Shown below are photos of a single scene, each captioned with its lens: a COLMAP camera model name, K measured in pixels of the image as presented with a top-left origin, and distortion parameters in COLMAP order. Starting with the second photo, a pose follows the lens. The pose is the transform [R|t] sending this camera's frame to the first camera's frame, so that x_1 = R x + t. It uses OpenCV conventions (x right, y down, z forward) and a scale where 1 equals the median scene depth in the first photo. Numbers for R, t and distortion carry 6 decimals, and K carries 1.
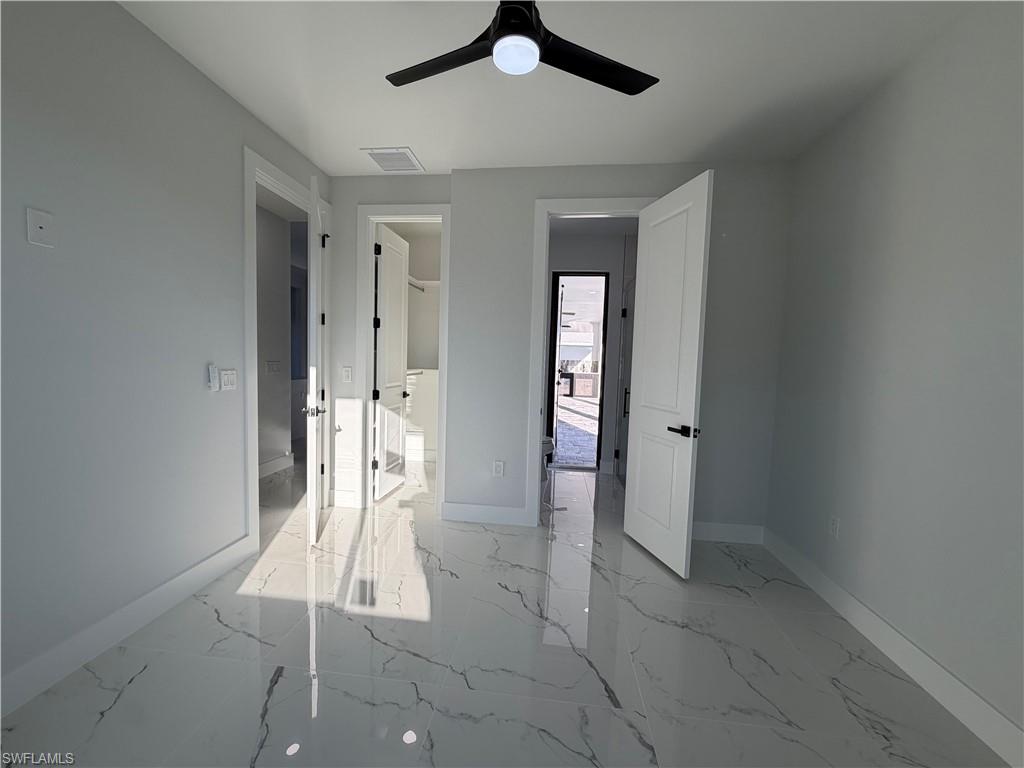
lens RADIAL K [[407.2, 0, 507.7], [0, 407.2, 386.7], [0, 0, 1]] dist [0.000420, 0.000076]
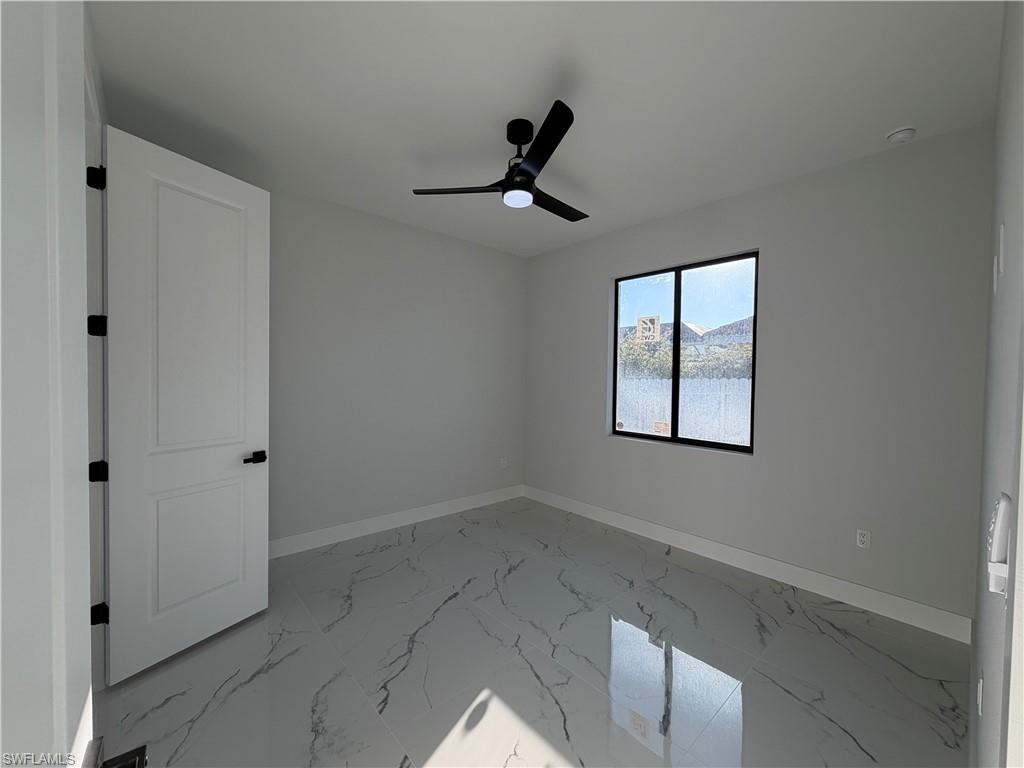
lens RADIAL K [[408.1, 0, 512.0], [0, 408.1, 384.0], [0, 0, 1]] dist [-0.016807, -0.000027]
pose [[-0.748795, -0.047965, 0.661064, -0.689885], [0.016273, 0.995747, 0.090680, -0.151076], [-0.662602, 0.078658, -0.744830, 1.470128]]
